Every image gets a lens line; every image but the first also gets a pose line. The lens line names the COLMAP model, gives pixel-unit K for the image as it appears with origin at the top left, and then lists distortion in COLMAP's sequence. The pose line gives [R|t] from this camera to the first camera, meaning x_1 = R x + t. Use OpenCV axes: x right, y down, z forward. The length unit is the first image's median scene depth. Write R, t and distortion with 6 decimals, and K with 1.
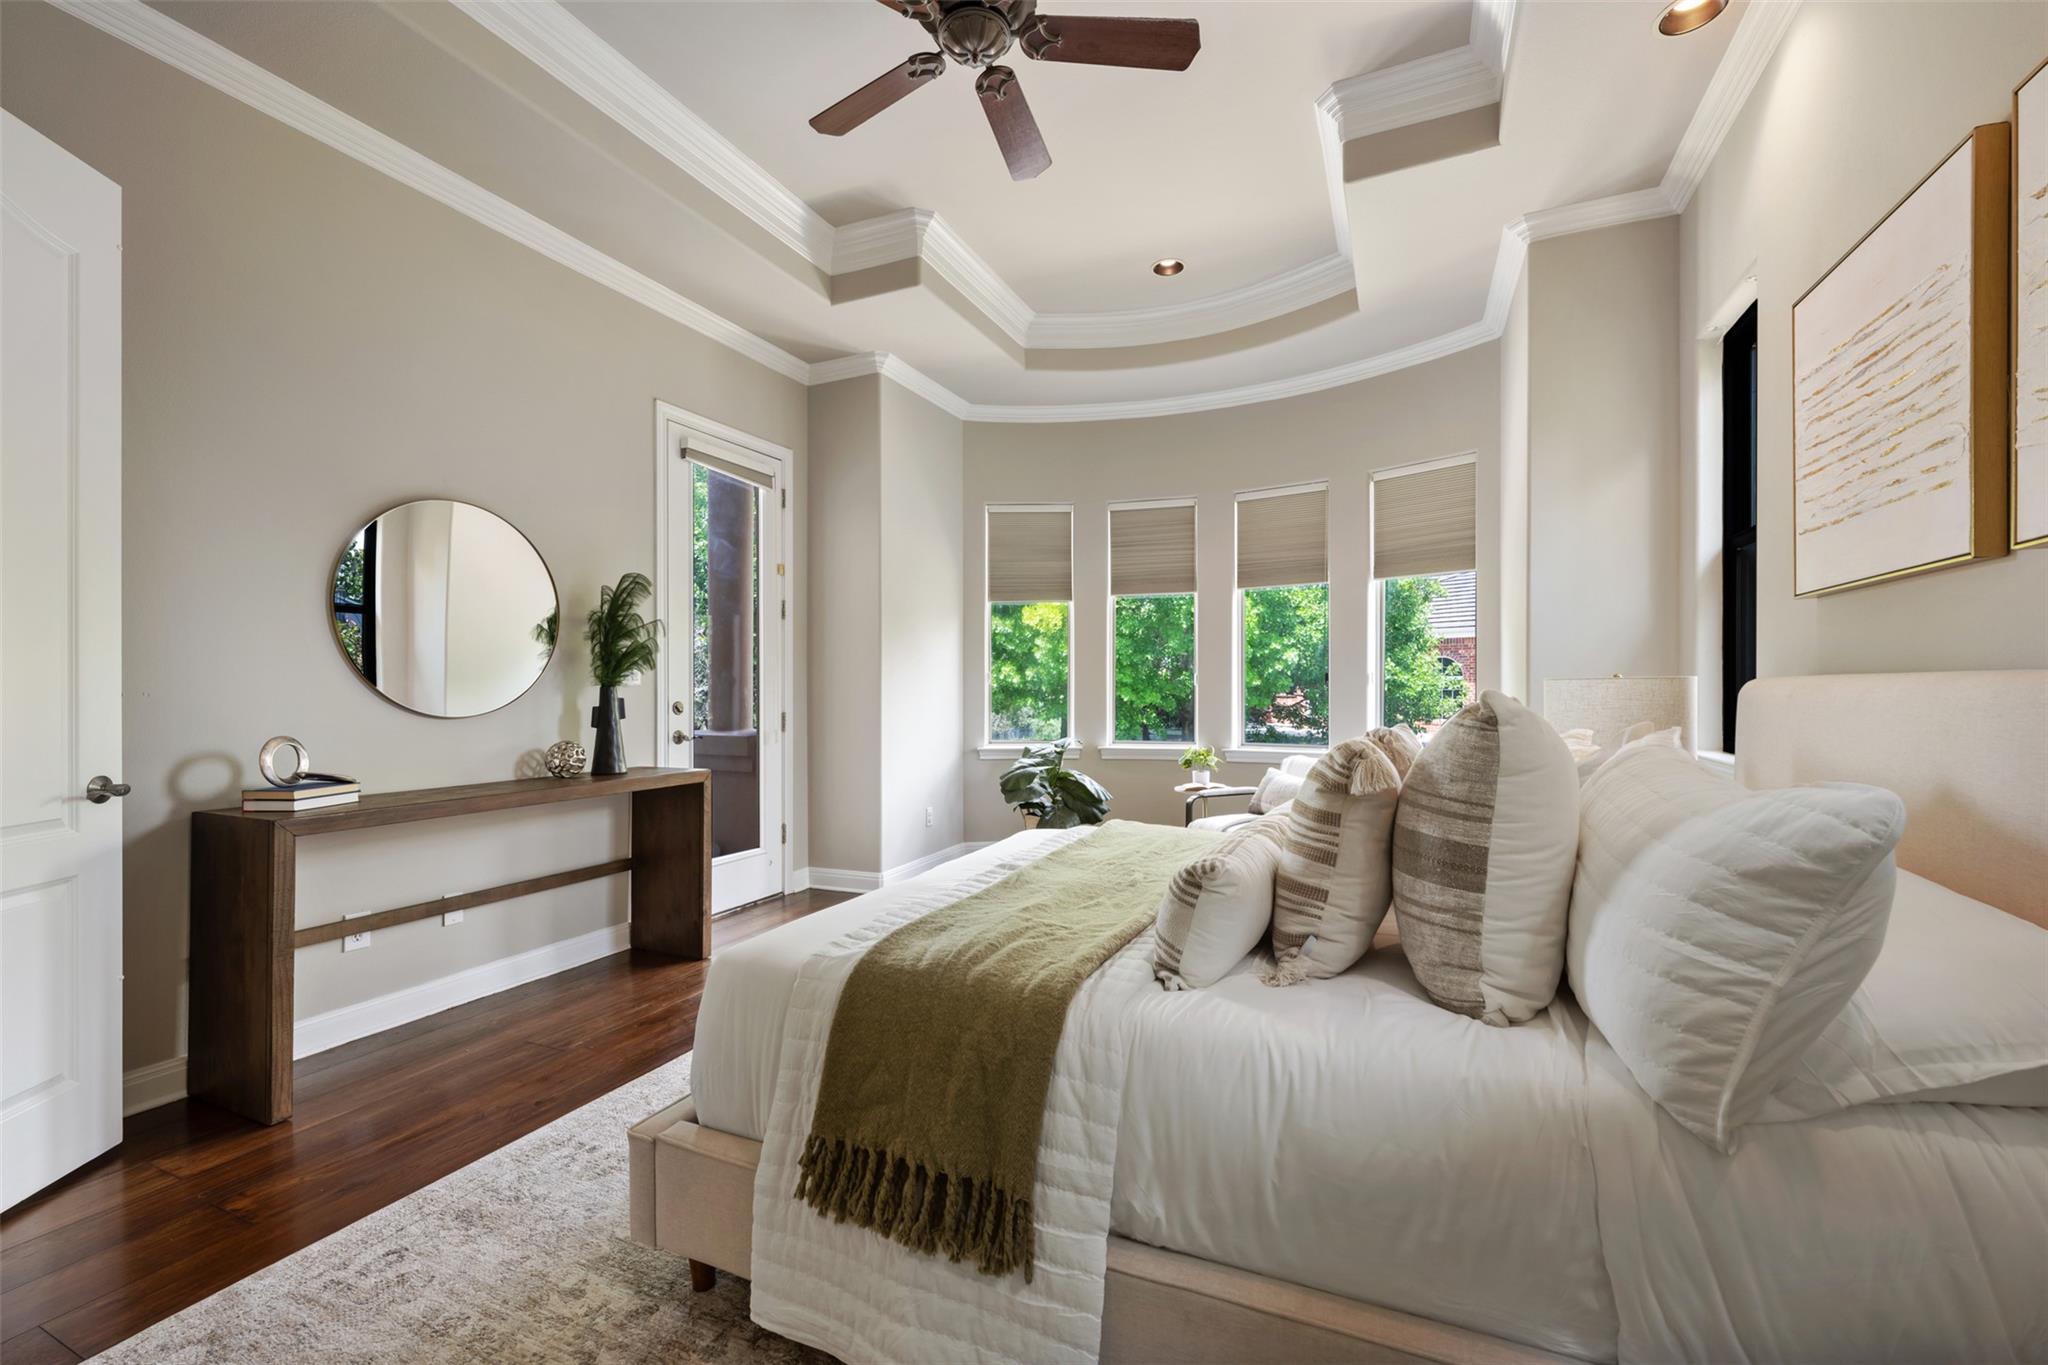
lens RADIAL K [[866.3, 0, 1020.0], [0, 866.3, 681.9], [0, 0, 1]] dist [-0.000136, 0.001284]
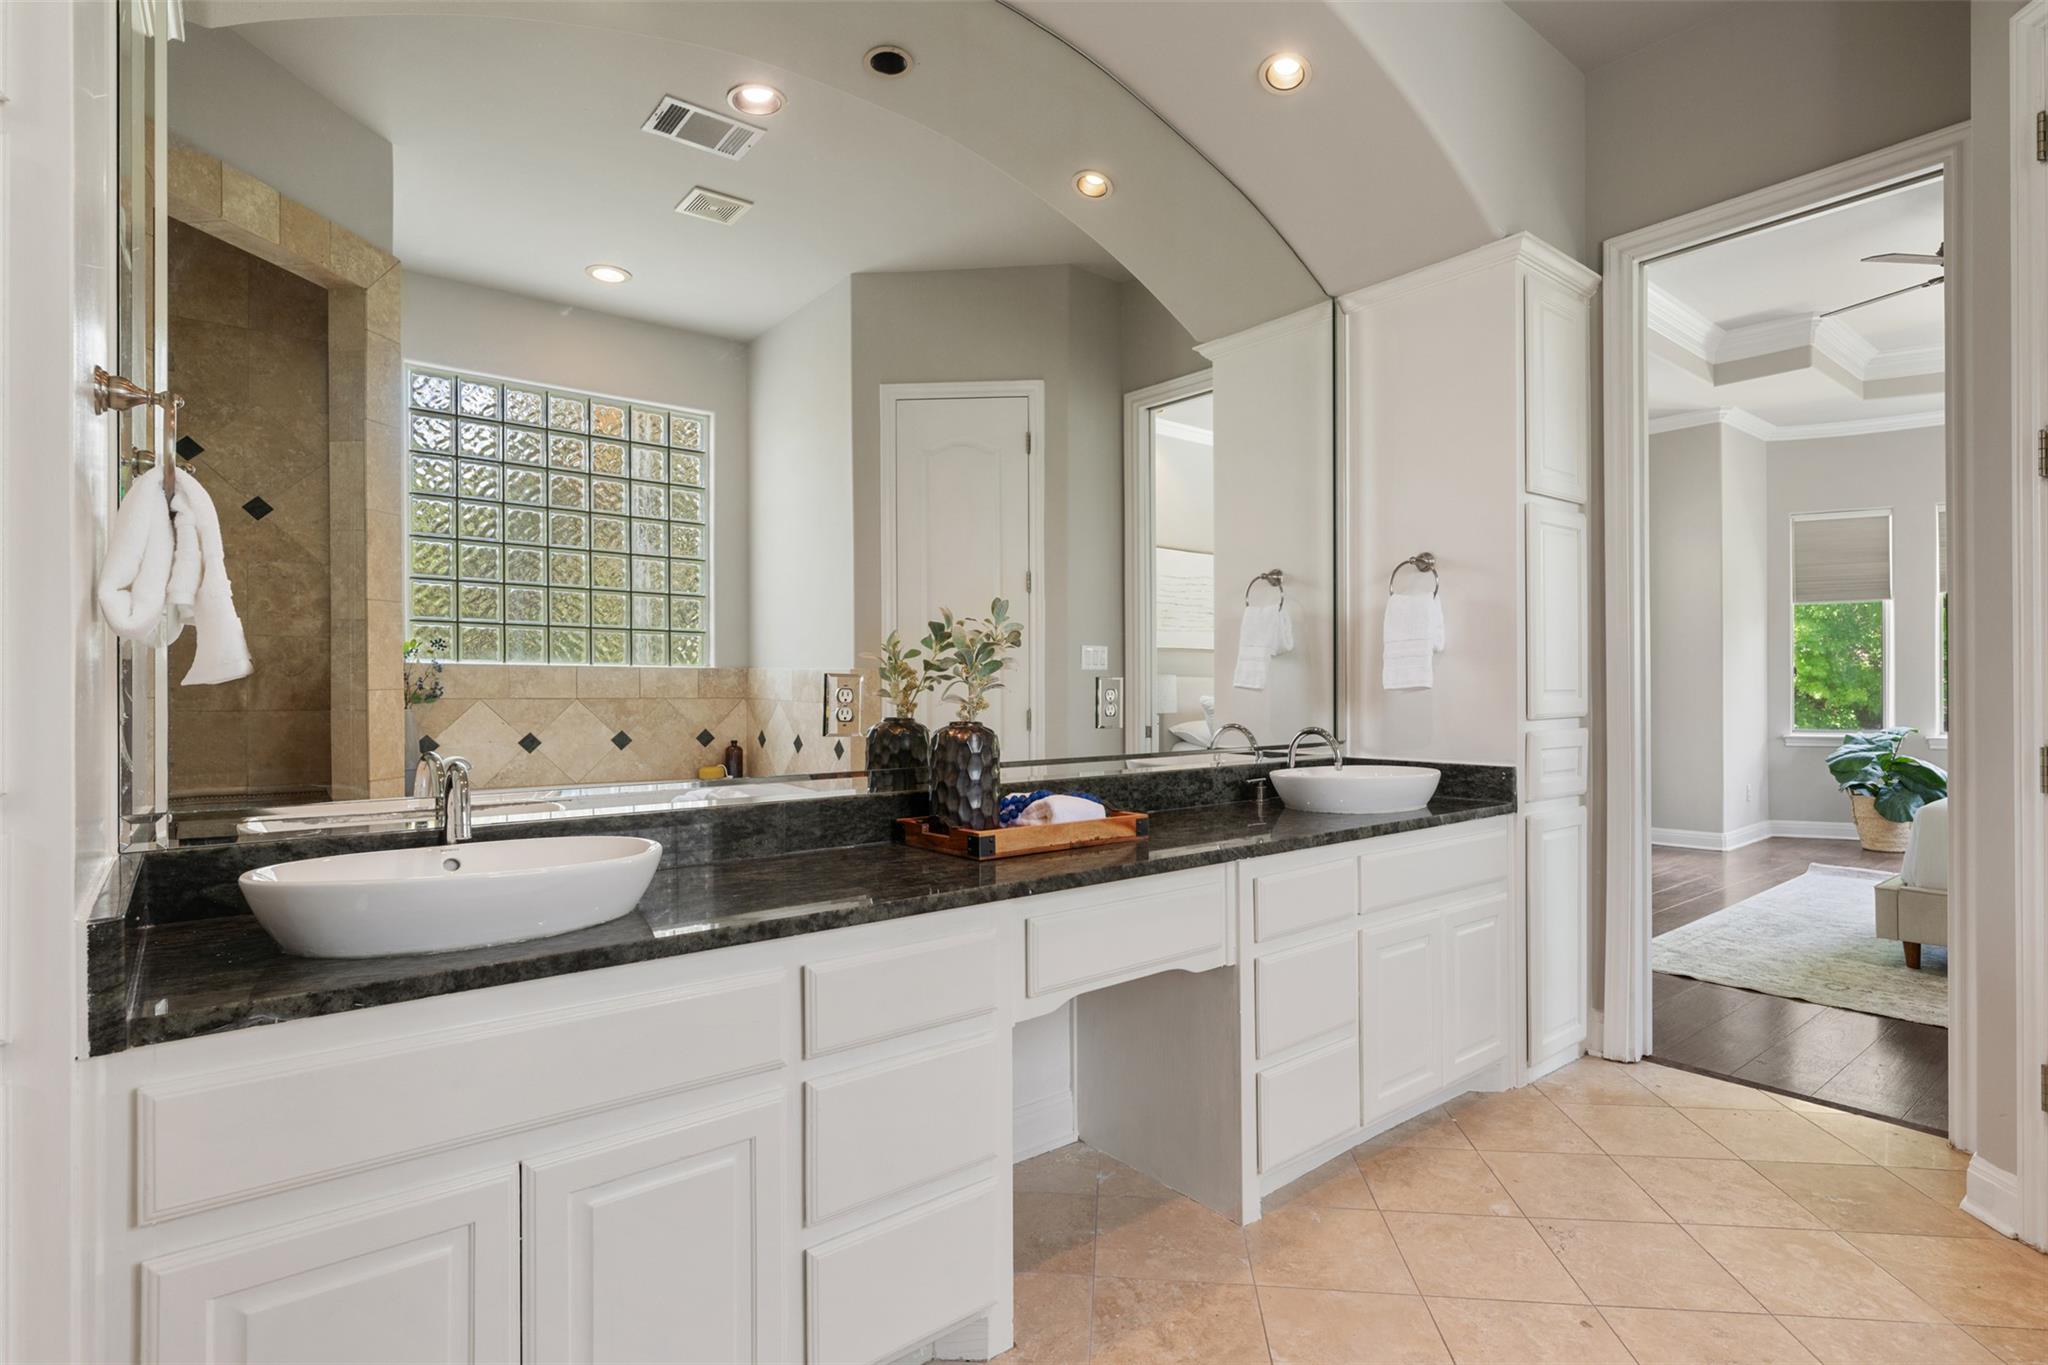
lens RADIAL K [[1011.0, 0, 1024.7], [0, 1011.0, 683.9], [0, 0, 1]] dist [-0.000792, -0.000176]
pose [[0.890393, -0.001103, -0.455190, -0.359022], [0.003956, 0.999978, 0.005315, -0.001038], [0.455174, -0.006533, 0.890378, -0.657319]]
